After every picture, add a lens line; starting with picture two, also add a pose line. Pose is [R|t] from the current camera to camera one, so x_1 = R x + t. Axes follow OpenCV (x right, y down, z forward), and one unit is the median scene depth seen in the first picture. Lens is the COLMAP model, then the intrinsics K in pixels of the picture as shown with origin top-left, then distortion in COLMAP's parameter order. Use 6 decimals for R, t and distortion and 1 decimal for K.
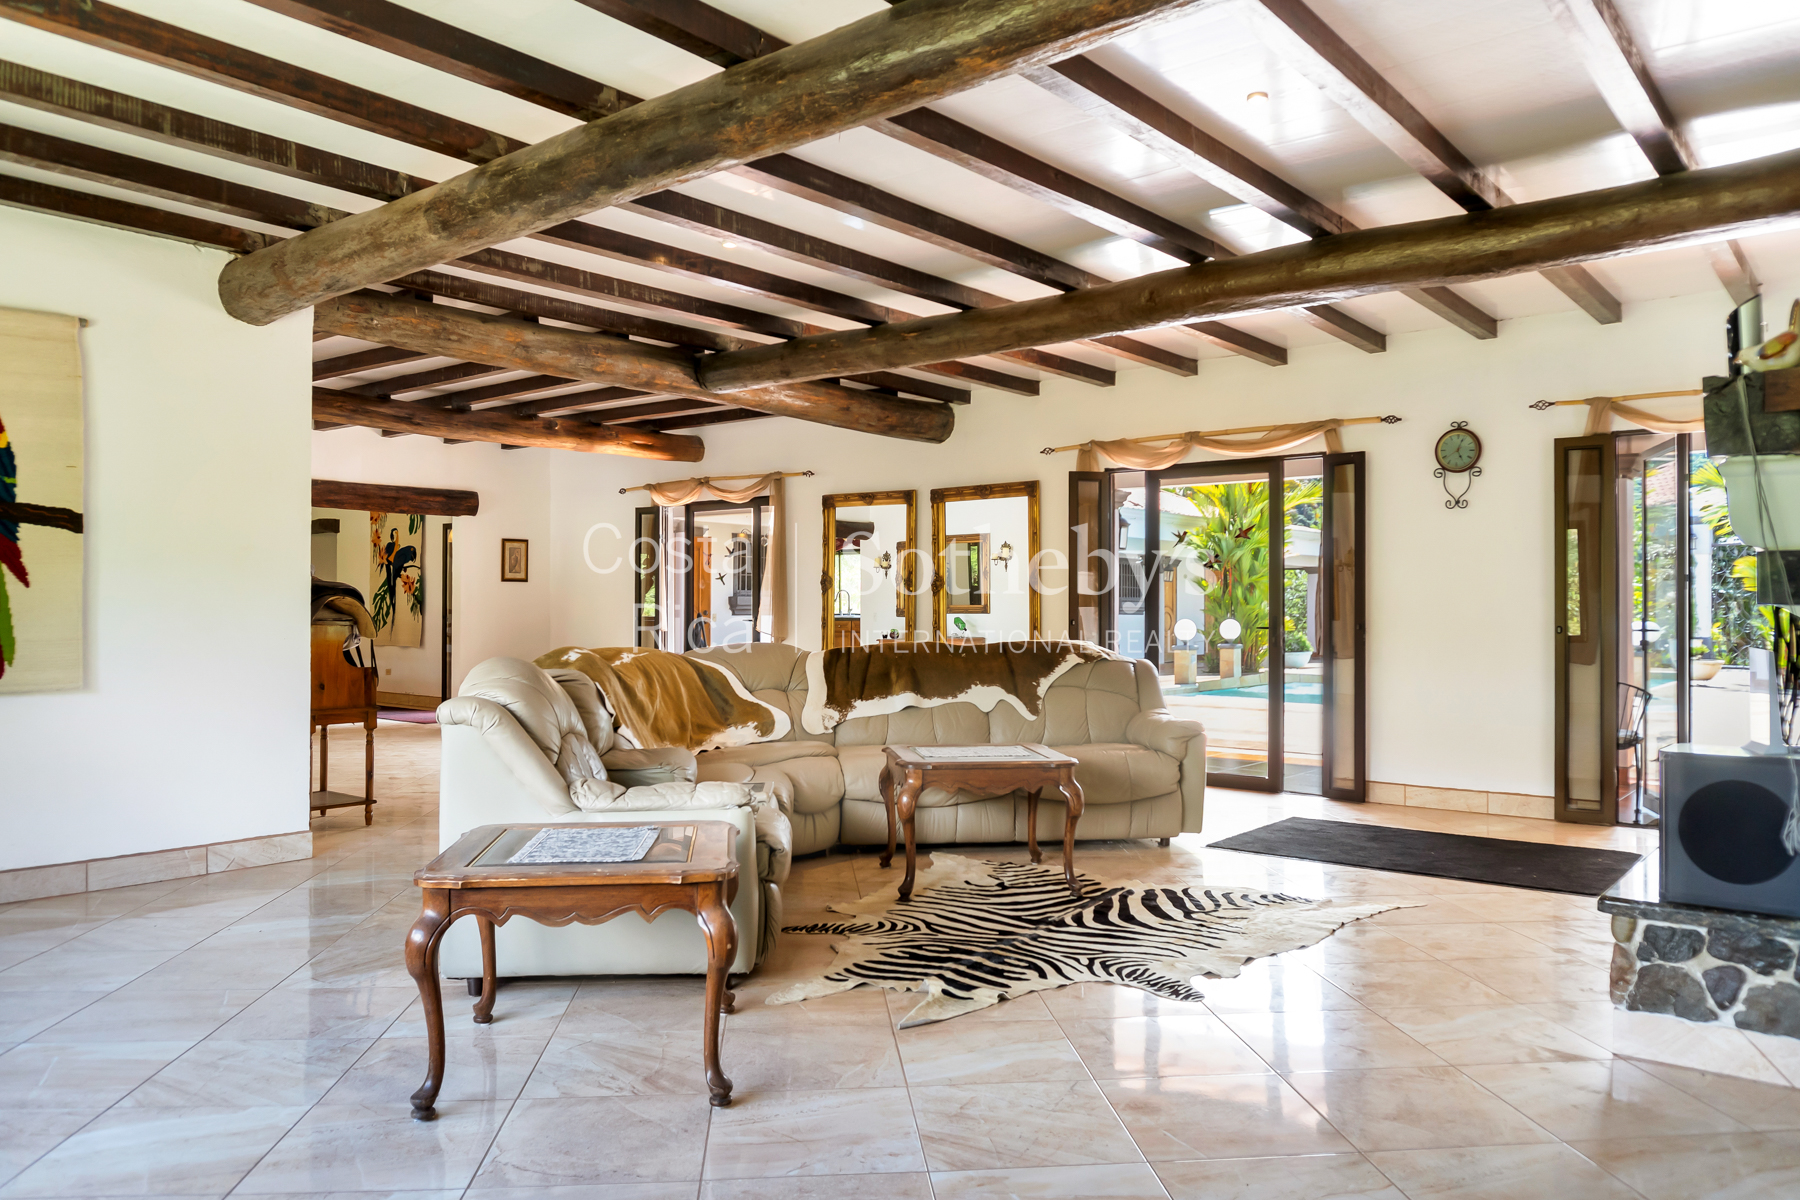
lens RADIAL K [[1242.1, 0, 920.6], [0, 1242.1, 592.2], [0, 0, 1]] dist [-0.005016, -0.001422]
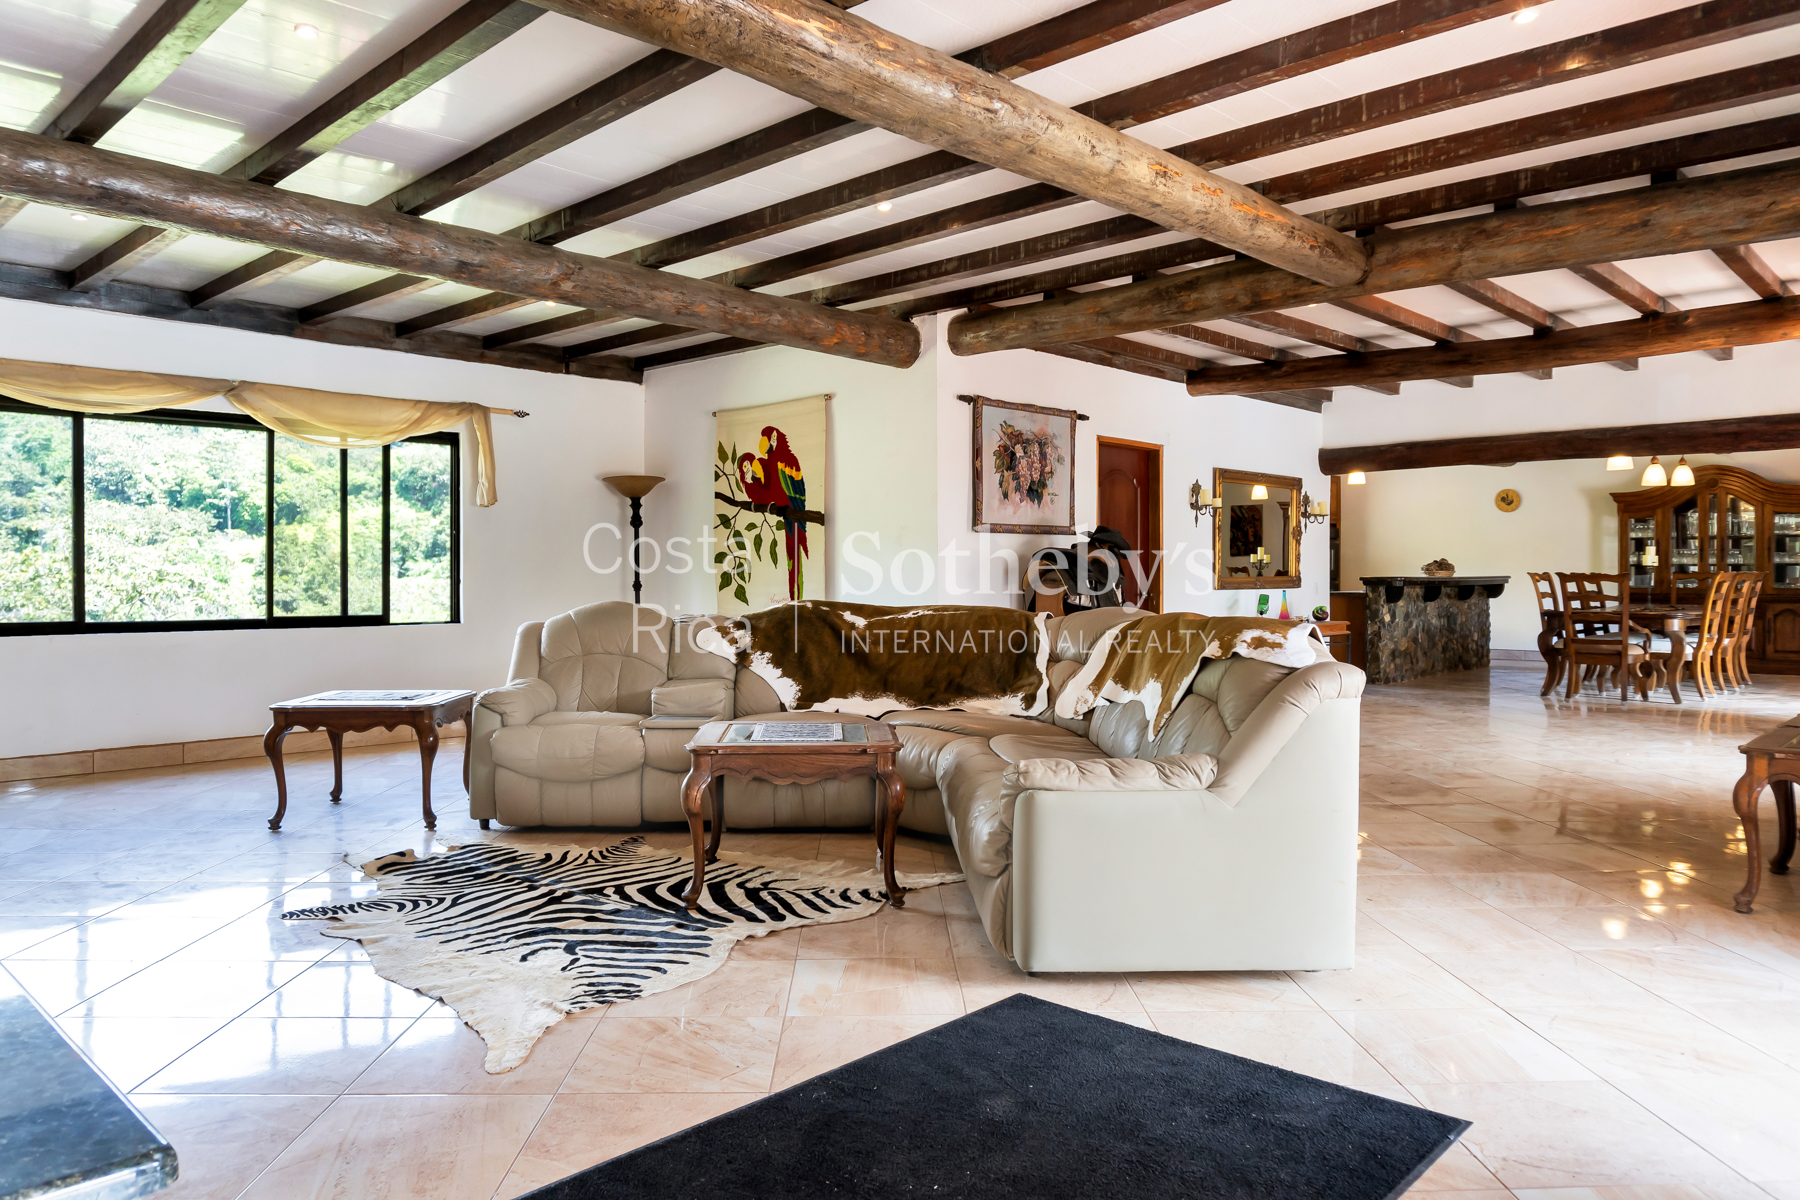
lens RADIAL K [[1242.1, 0, 920.6], [0, 1242.1, 592.2], [0, 0, 1]] dist [-0.005016, -0.001422]
pose [[-0.059532, 0.010482, -0.998171, 1.159388], [0.014714, 0.999845, 0.009622, 0.031909], [0.998118, -0.014115, -0.059677, 1.472627]]
